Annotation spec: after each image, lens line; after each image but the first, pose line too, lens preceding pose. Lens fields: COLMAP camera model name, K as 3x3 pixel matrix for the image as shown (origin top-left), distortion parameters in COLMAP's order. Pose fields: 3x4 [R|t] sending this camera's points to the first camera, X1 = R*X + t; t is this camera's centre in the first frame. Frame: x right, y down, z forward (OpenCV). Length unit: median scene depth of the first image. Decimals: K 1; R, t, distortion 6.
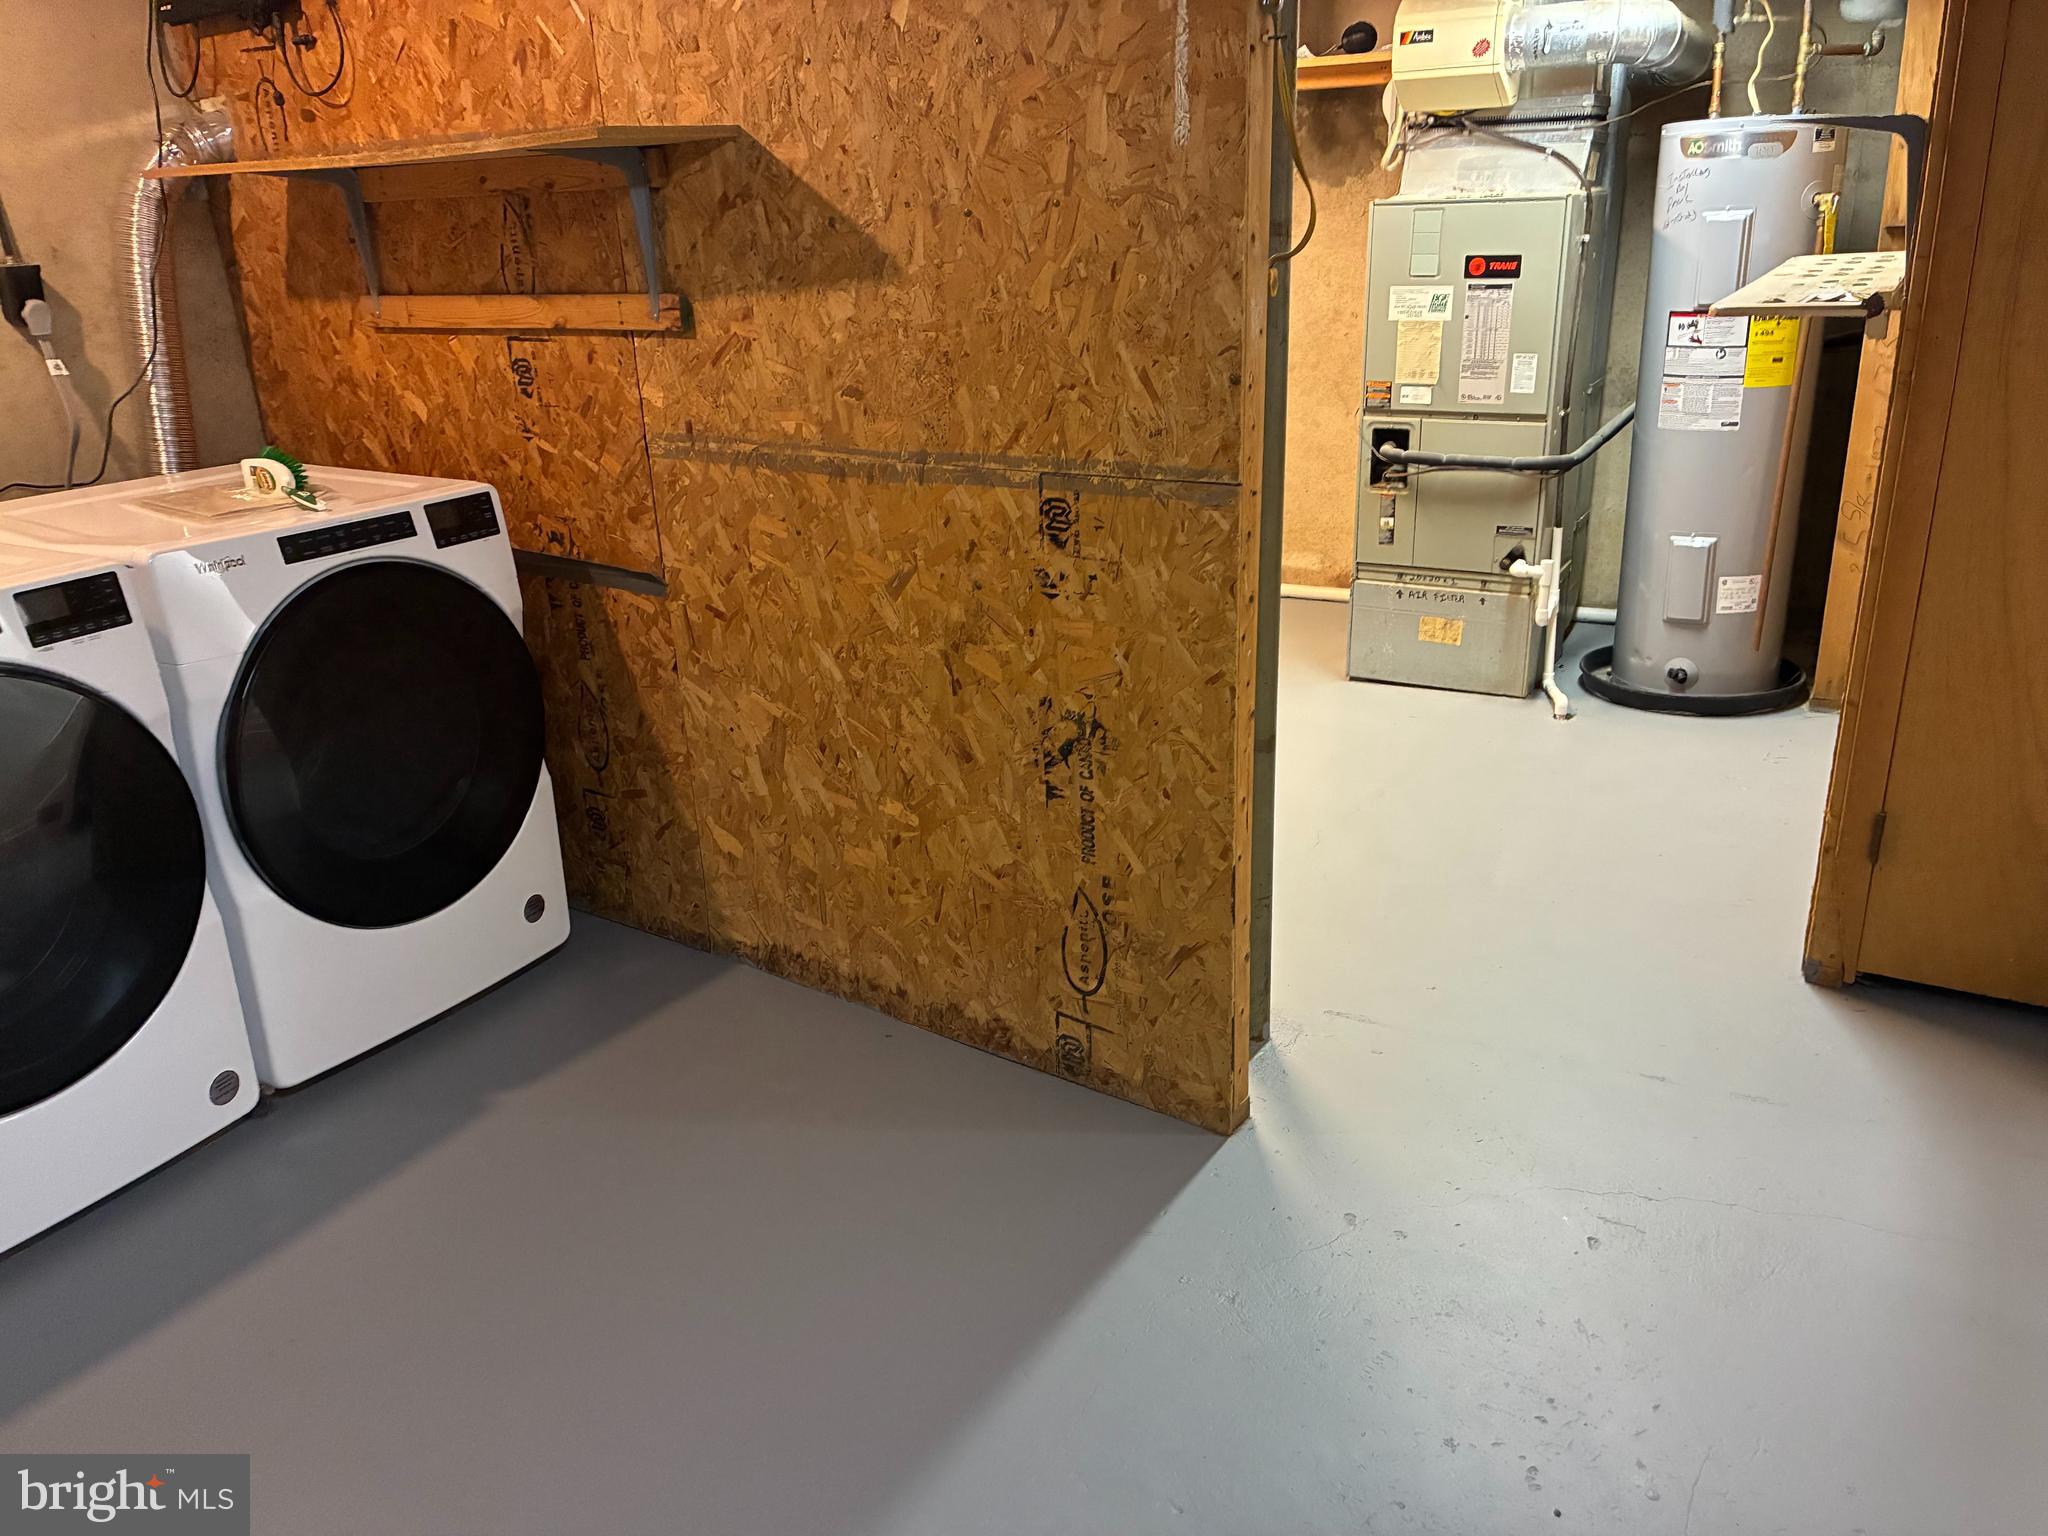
lens RADIAL K [[1529.9, 0, 1025.2], [0, 1529.9, 766.3], [0, 0, 1]] dist [0.042836, -0.056542]
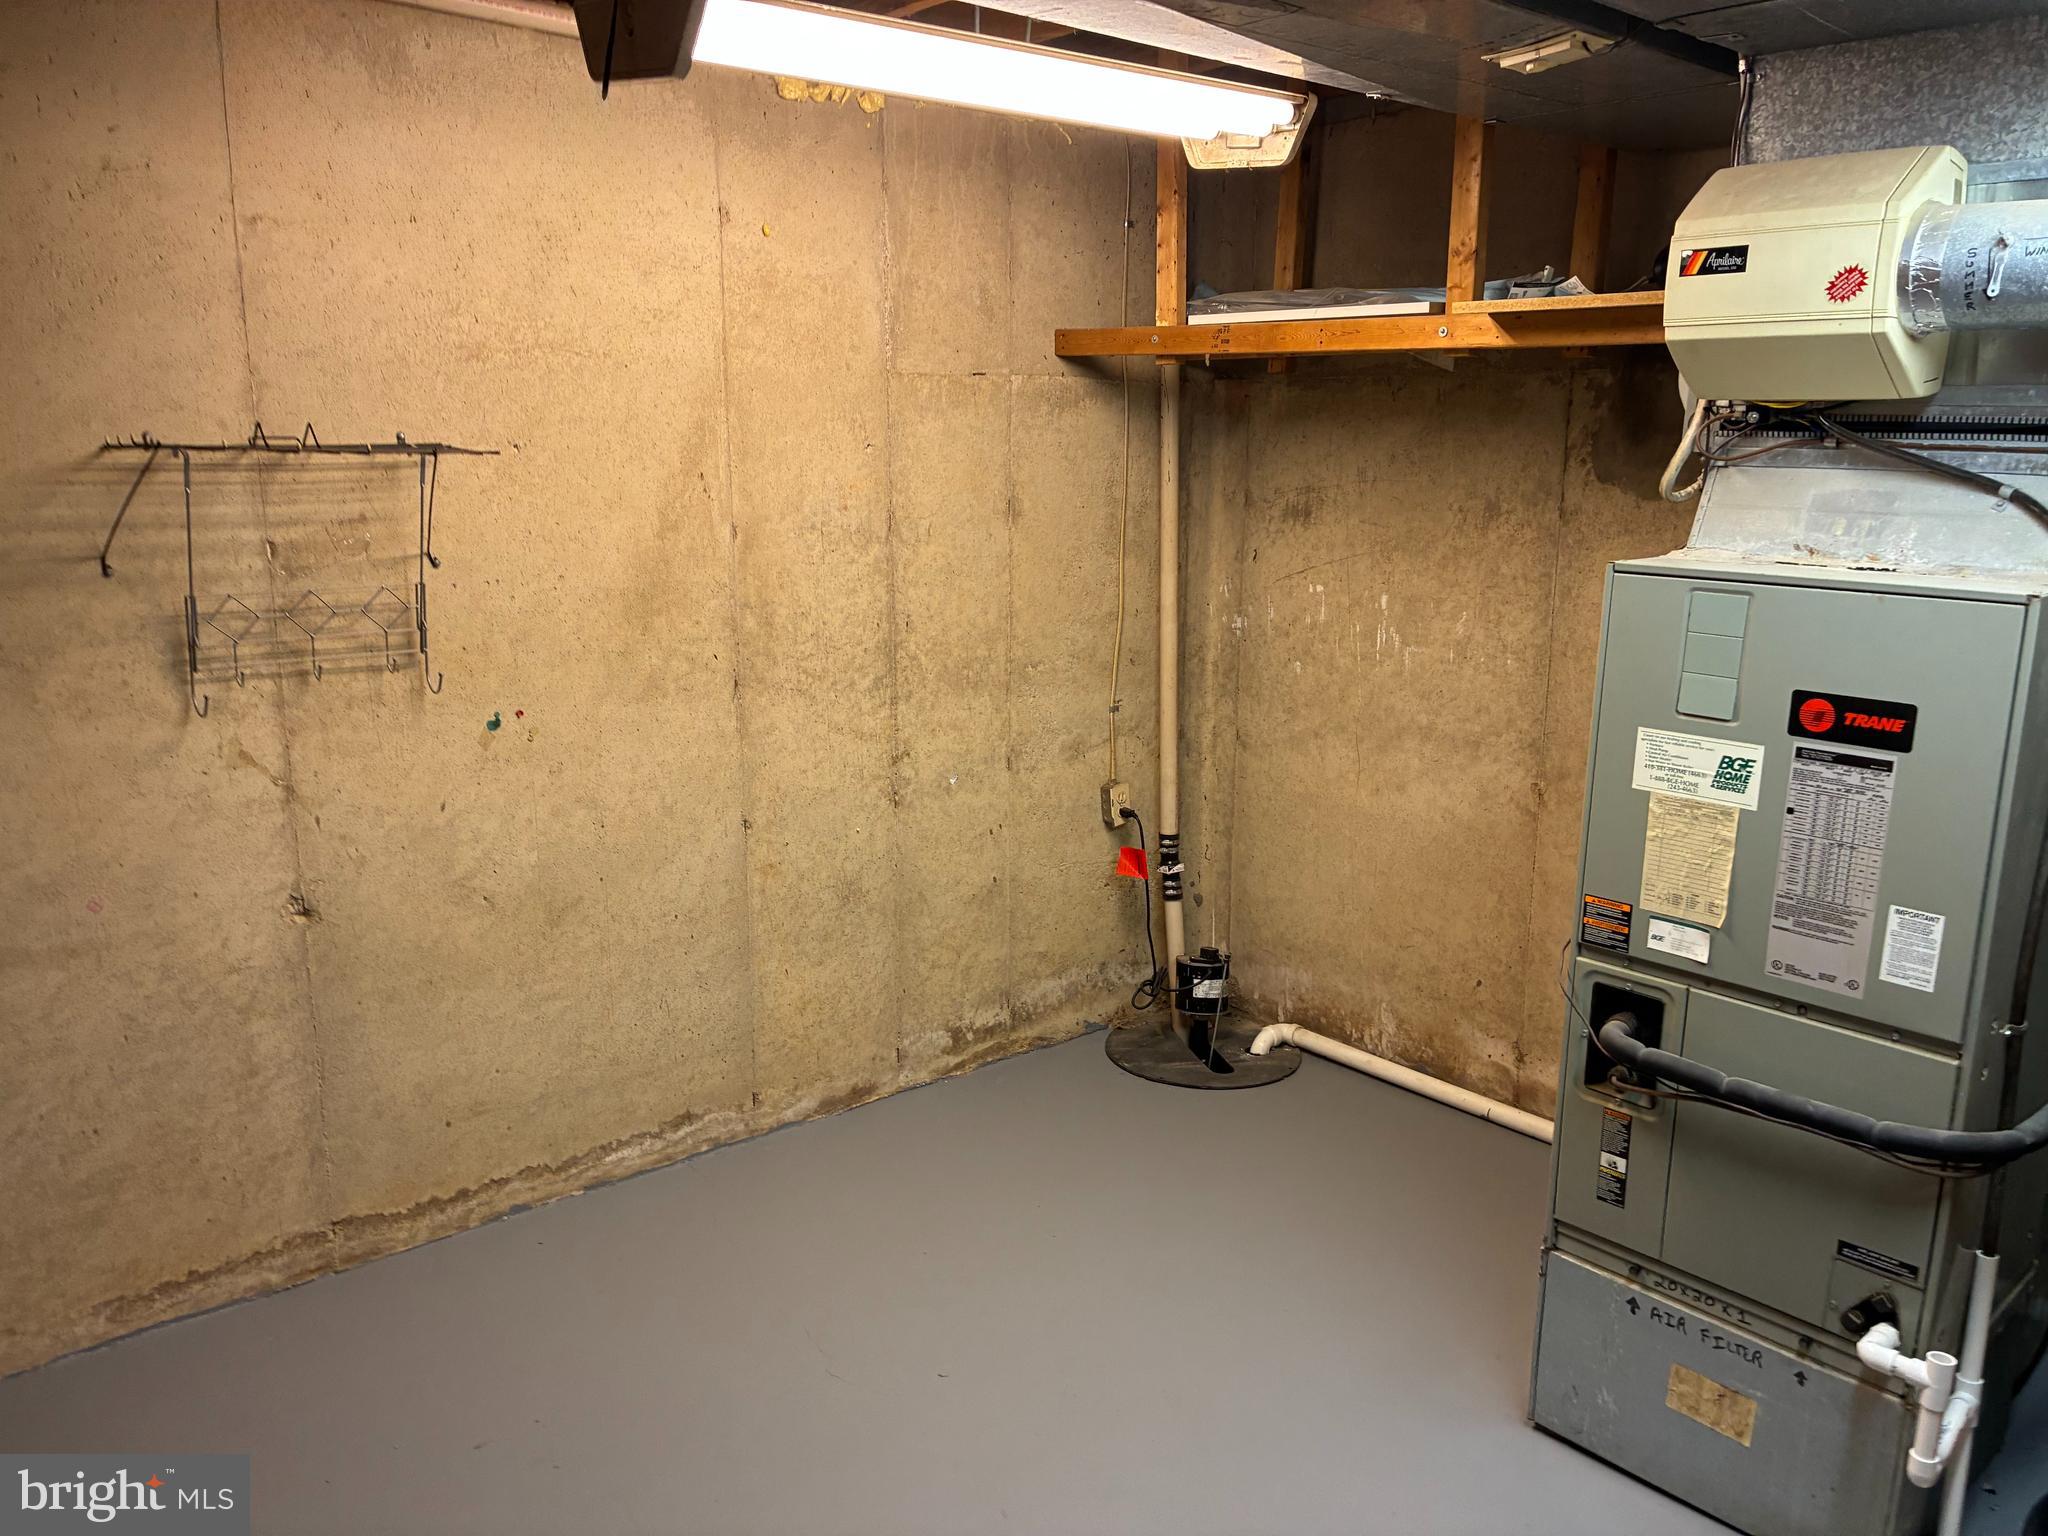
lens RADIAL K [[1529.9, 0, 1032.6], [0, 1529.9, 759.2], [0, 0, 1]] dist [0.042836, -0.056542]
pose [[0.948172, 0.105767, -0.299639, 0.199428], [-0.143954, 0.983638, -0.108319, -0.215732], [0.283280, 0.145839, 0.947884, 0.460457]]
